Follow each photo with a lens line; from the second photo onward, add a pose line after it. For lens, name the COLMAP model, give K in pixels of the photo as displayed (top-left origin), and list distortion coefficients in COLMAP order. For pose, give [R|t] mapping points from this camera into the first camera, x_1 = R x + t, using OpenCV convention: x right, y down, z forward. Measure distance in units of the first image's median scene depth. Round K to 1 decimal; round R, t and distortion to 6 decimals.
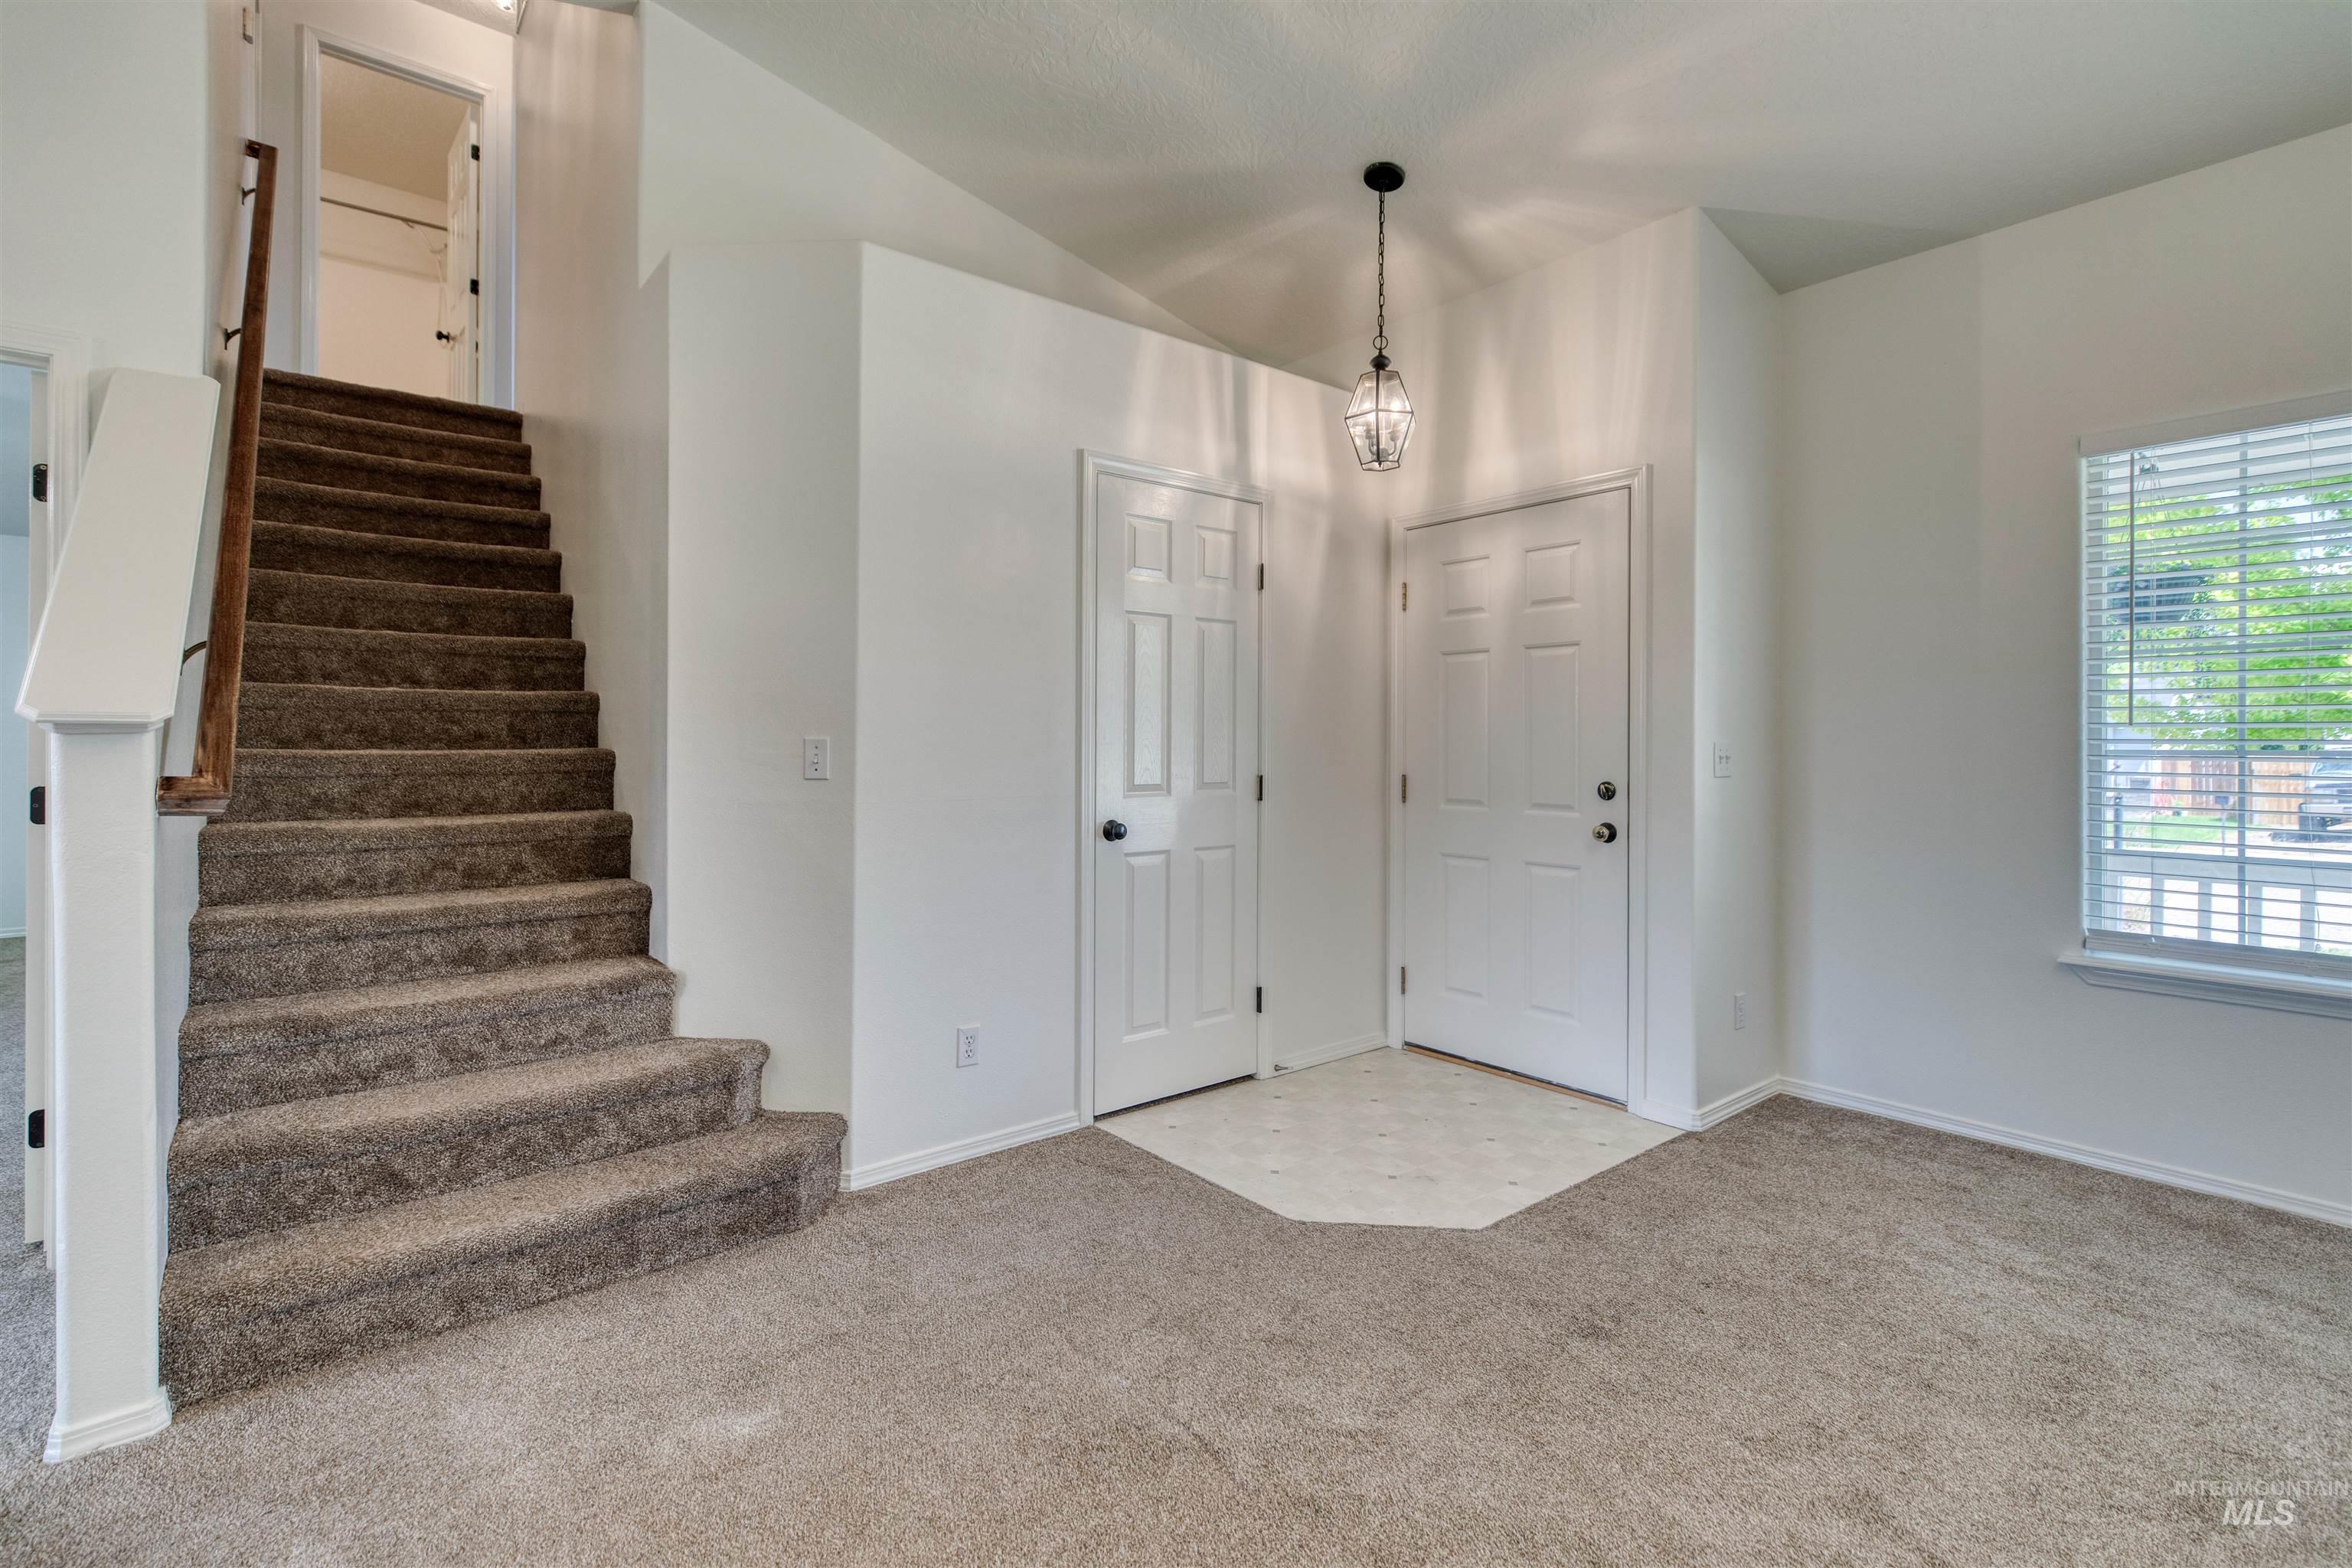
lens RADIAL K [[1063.5, 0, 1159.6], [0, 1063.5, 739.5], [0, 0, 1]] dist [0.005261, -0.000579]
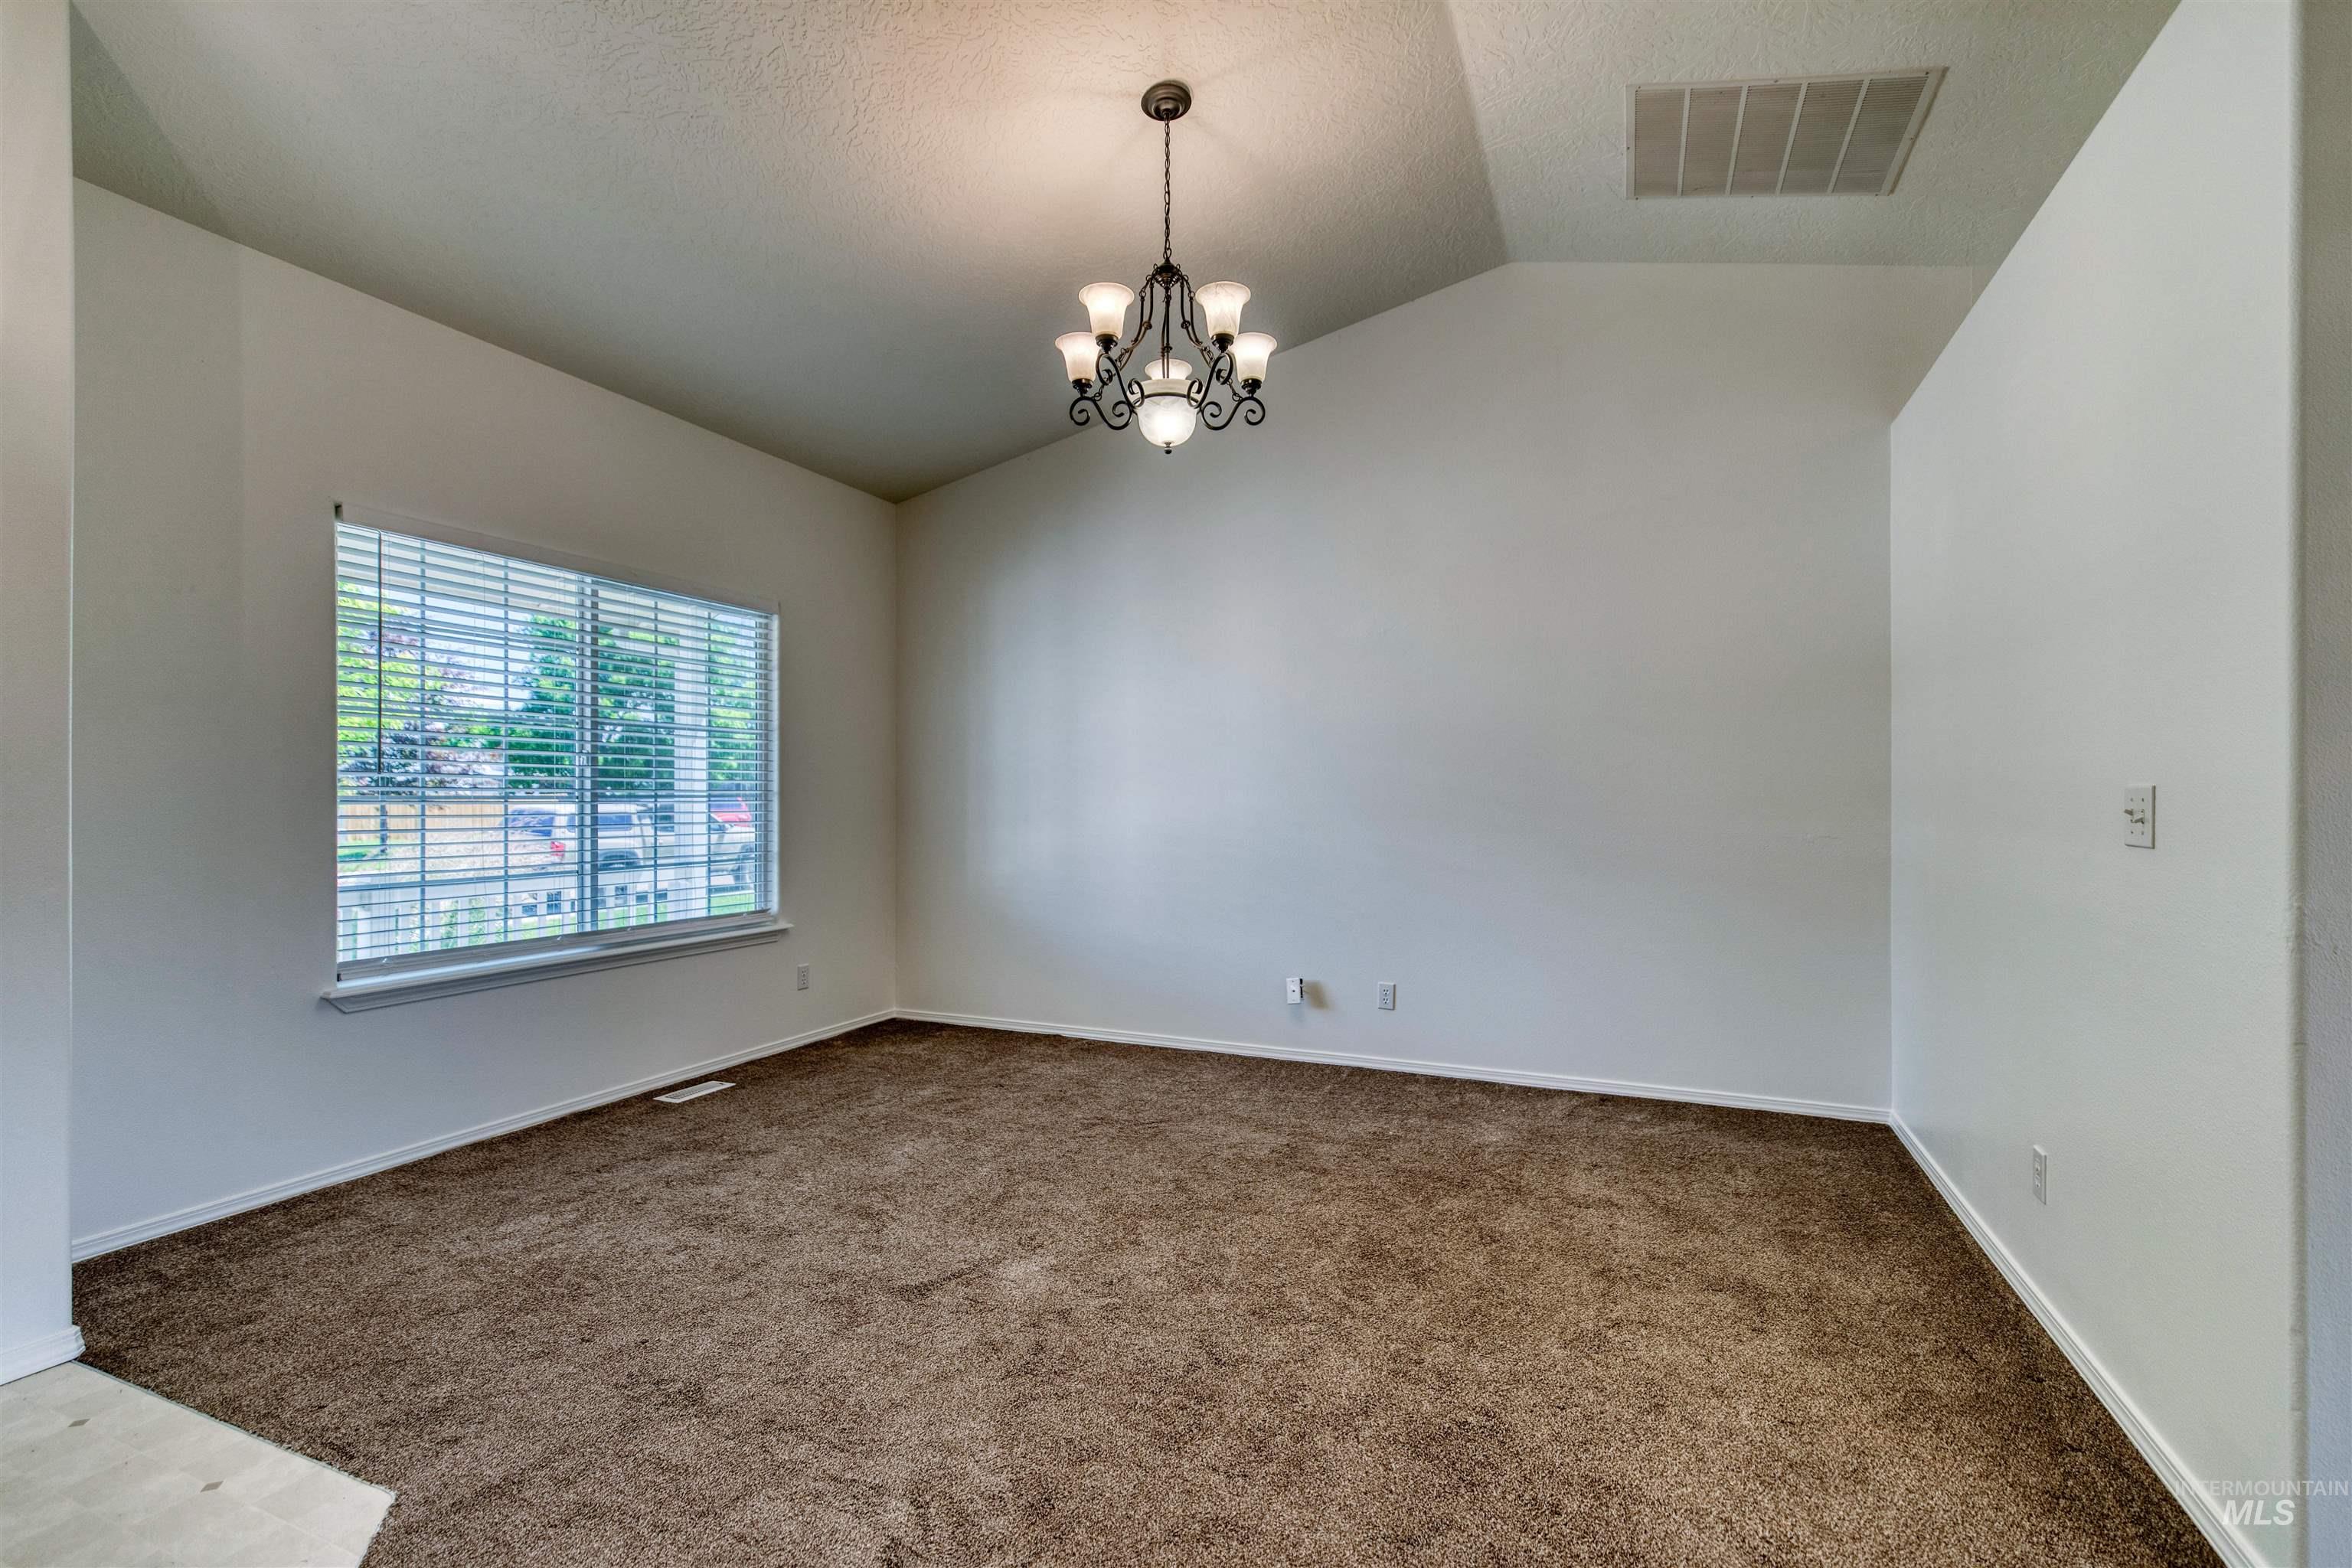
lens RADIAL K [[1063.5, 0, 1185.6], [0, 1063.5, 792.8], [0, 0, 1]] dist [0.005261, -0.000579]
pose [[-0.475830, -0.001531, 0.879536, -0.477372], [-0.008625, 0.999959, -0.002926, 0.002845], [-0.879495, -0.008978, -0.475823, 0.763988]]
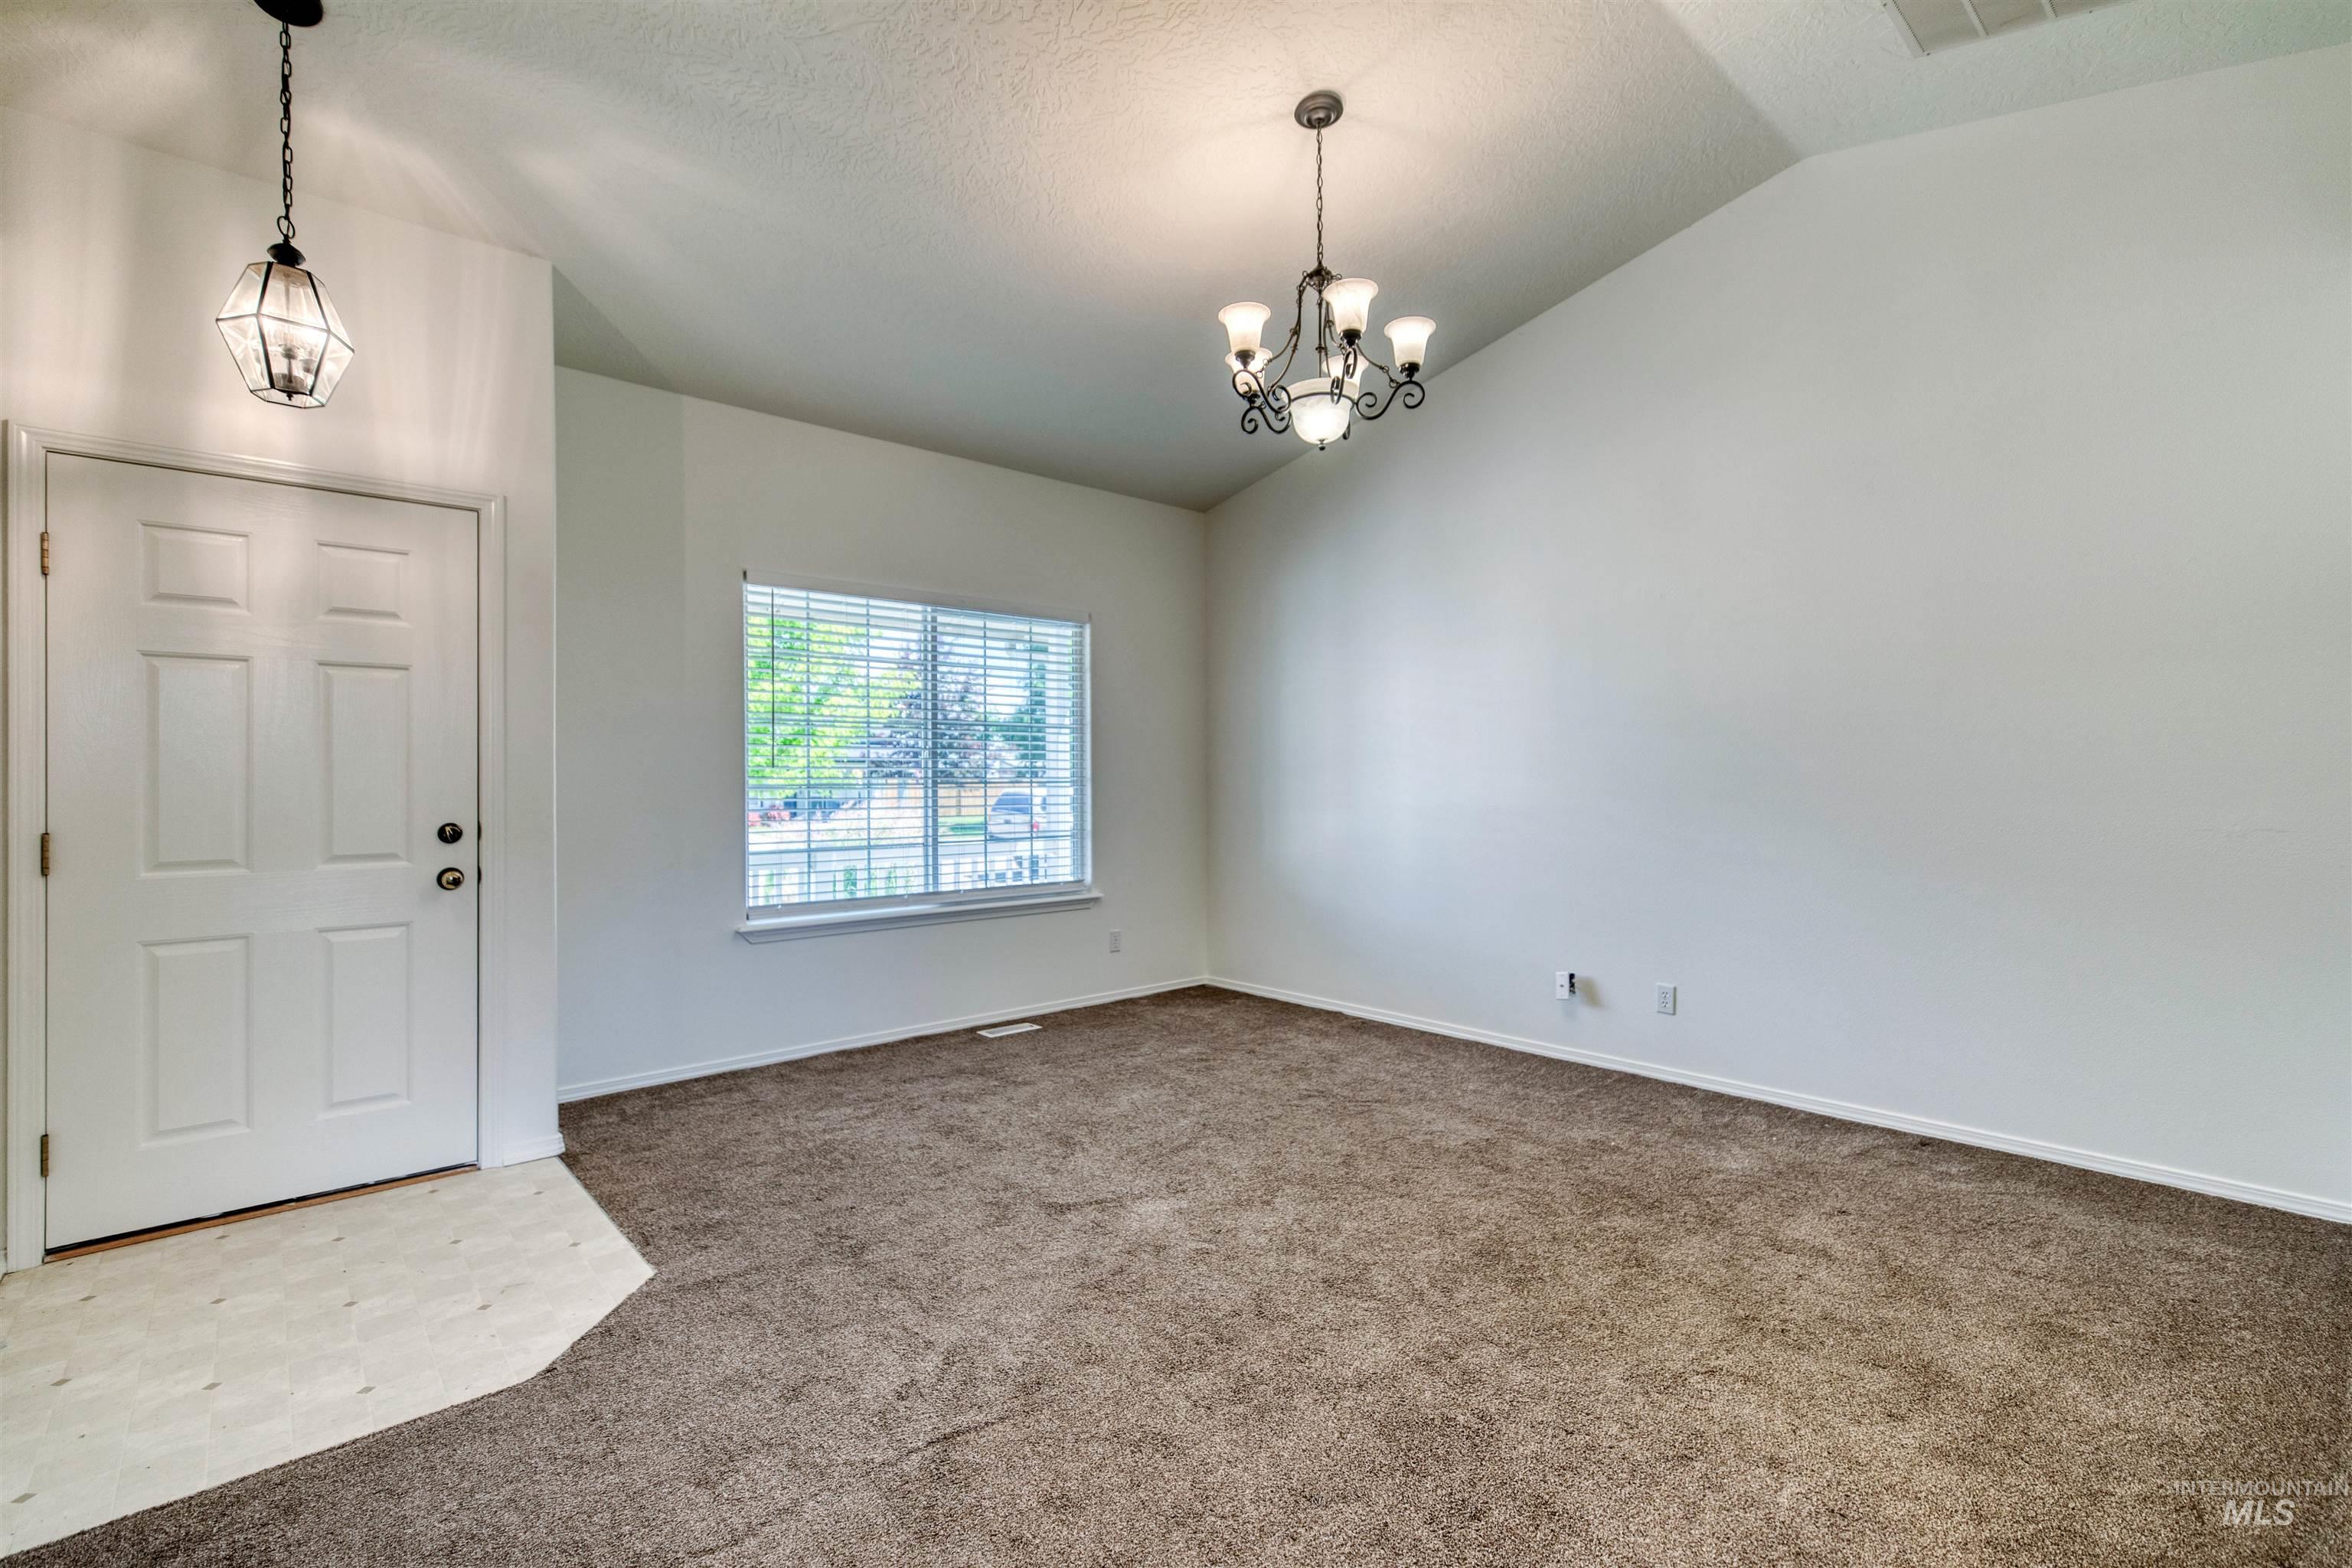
lens RADIAL K [[1063.5, 0, 1175.5], [0, 1063.5, 774.5], [0, 0, 1]] dist [0.005261, -0.000579]
pose [[-0.054442, 0.001565, 0.998516, -0.620454], [-0.000581, 0.999999, -0.001599, -0.001585], [-0.998517, -0.000668, -0.054441, 0.494642]]
